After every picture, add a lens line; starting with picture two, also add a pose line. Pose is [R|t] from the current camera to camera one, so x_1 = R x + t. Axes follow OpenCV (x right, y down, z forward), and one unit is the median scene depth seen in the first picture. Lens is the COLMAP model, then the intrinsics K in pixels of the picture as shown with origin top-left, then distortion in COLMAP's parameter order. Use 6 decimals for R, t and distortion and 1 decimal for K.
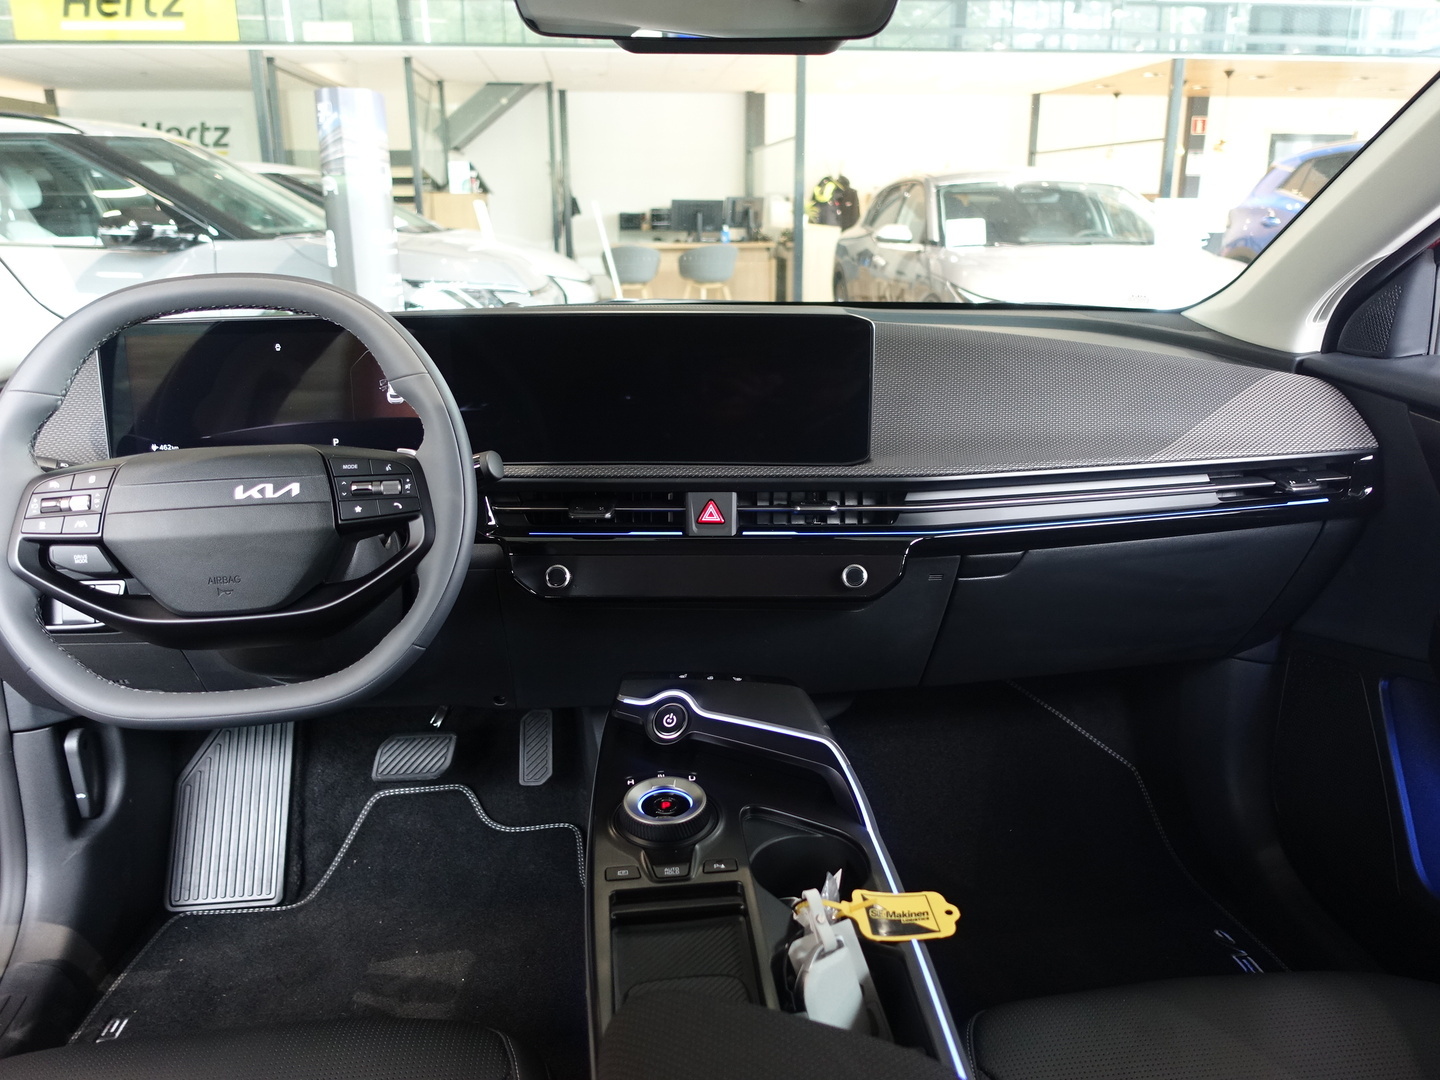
lens RADIAL K [[1111.4, 0, 720.0], [0, 1111.4, 540.0], [0, 0, 1]] dist [-0.004540, -0.002309]
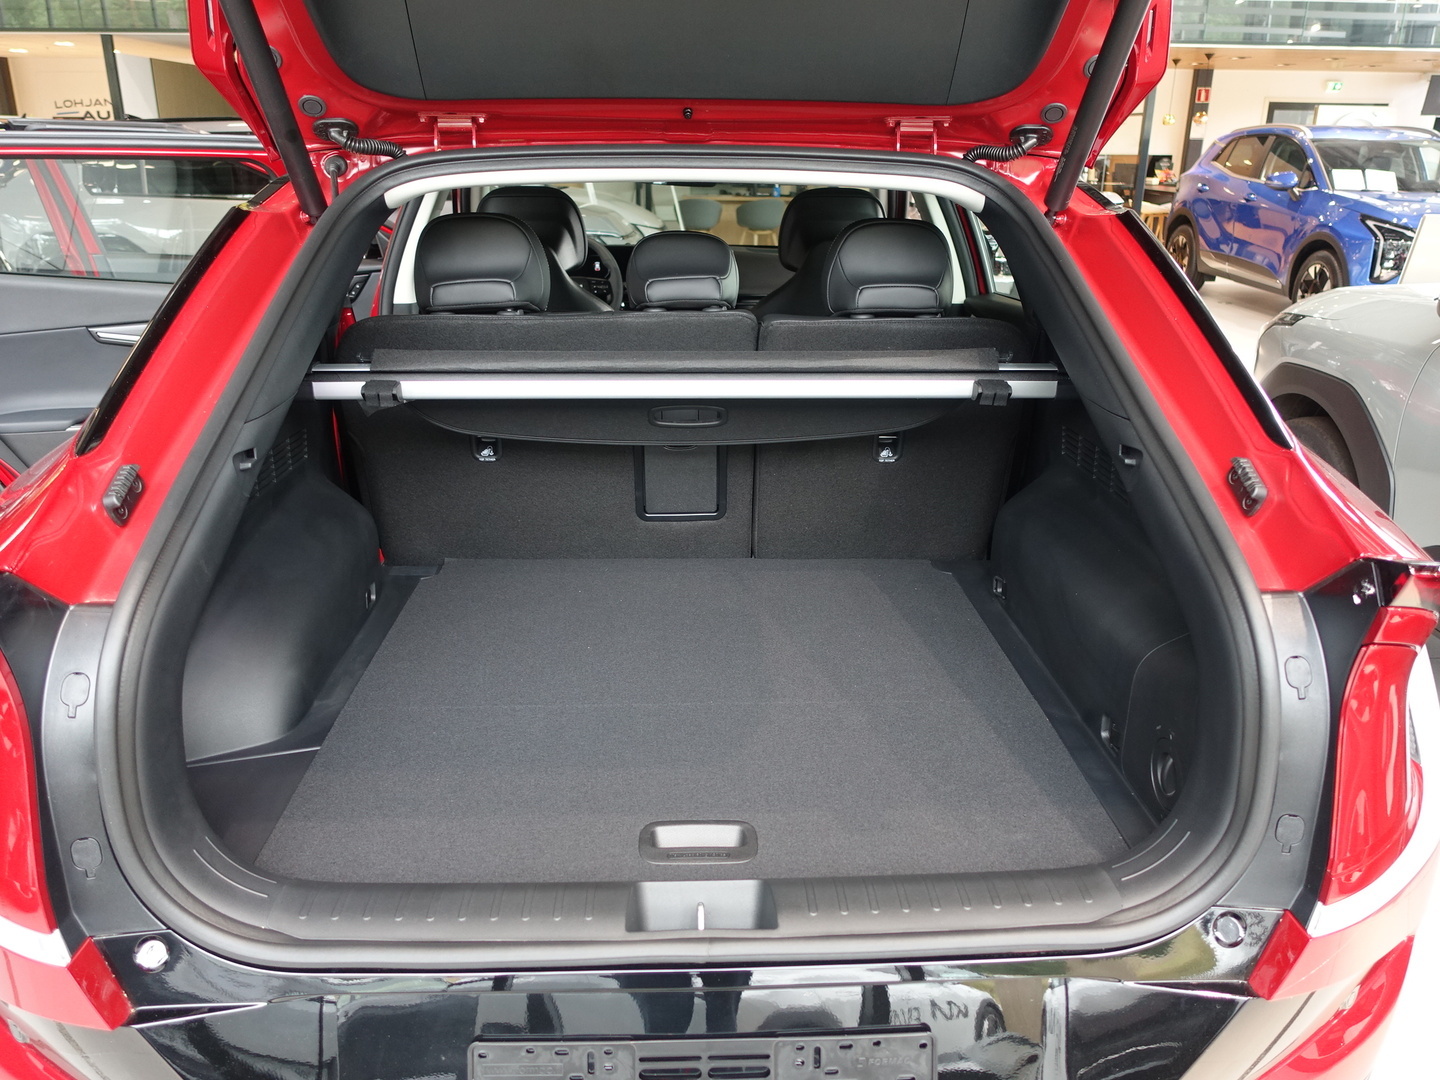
lens RADIAL K [[1111.4, 0, 720.0], [0, 1111.4, 540.0], [0, 0, 1]] dist [-0.004540, -0.002309]
pose [[0.997531, 0.030749, -0.063131, 0.483217], [-0.027746, 0.998467, 0.047893, 0.770462], [0.064506, -0.046023, 0.996855, -3.539891]]
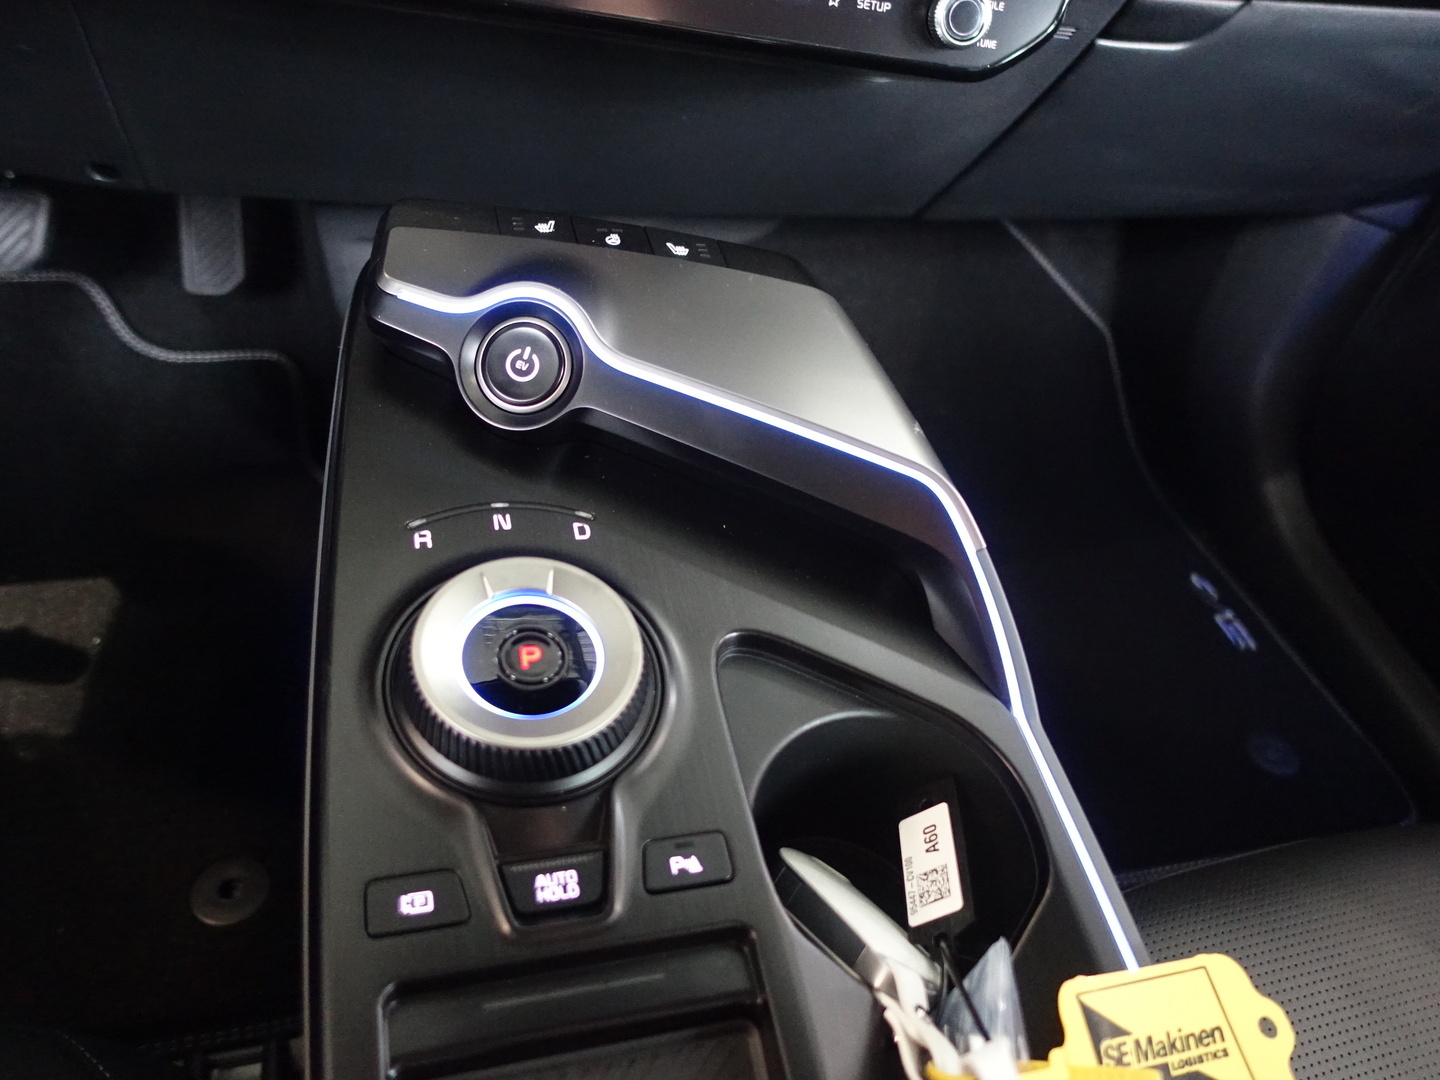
lens RADIAL K [[1111.4, 0, 720.0], [0, 1111.4, 540.0], [0, 0, 1]] dist [-0.004540, -0.002309]
pose [[0.970389, 0.032677, 0.239327, -0.059899], [-0.148792, 0.861372, 0.485694, 0.012579], [-0.190279, -0.506922, 0.840728, 0.539860]]
